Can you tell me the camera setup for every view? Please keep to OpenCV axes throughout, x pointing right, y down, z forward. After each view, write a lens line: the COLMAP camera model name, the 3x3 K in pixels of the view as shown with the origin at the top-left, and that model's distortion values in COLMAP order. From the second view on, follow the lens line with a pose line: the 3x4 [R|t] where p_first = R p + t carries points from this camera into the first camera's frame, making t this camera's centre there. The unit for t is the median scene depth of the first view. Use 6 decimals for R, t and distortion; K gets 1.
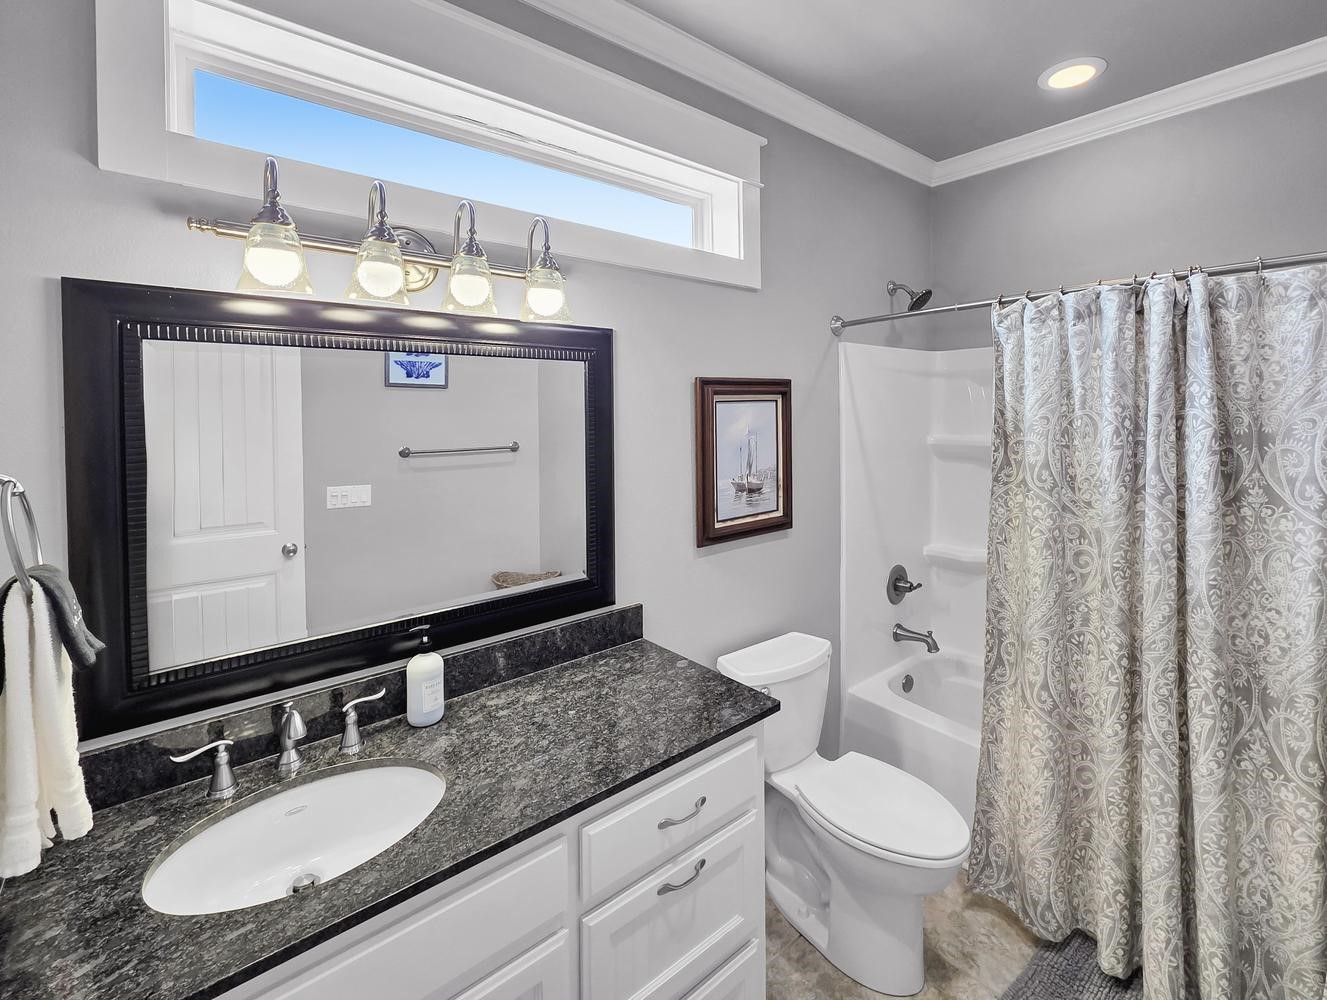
lens RADIAL K [[608.8, 0, 724.9], [0, 608.8, 414.0], [0, 0, 1]] dist [-0.001399, 0.000163]
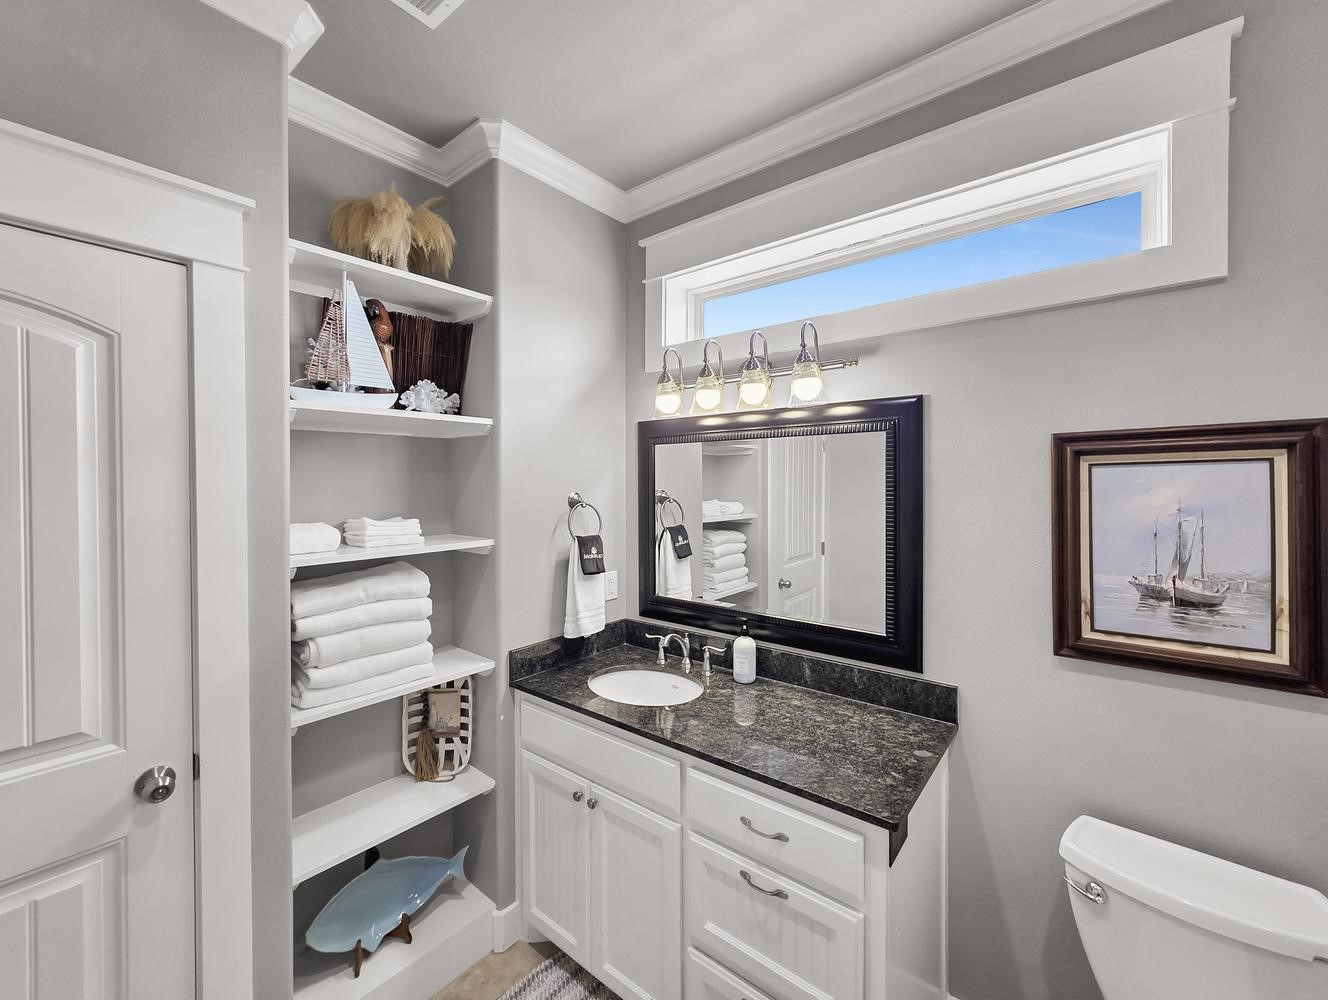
lens RADIAL K [[536.6, 0, 667.9], [0, 536.6, 488.3], [0, 0, 1]] dist [-0.003132, 0.000329]
pose [[0.162355, 0.016118, -0.986601, 0.678346], [-0.008144, 0.999854, 0.014994, 0.002899], [0.986699, 0.005600, 0.162463, 0.504688]]
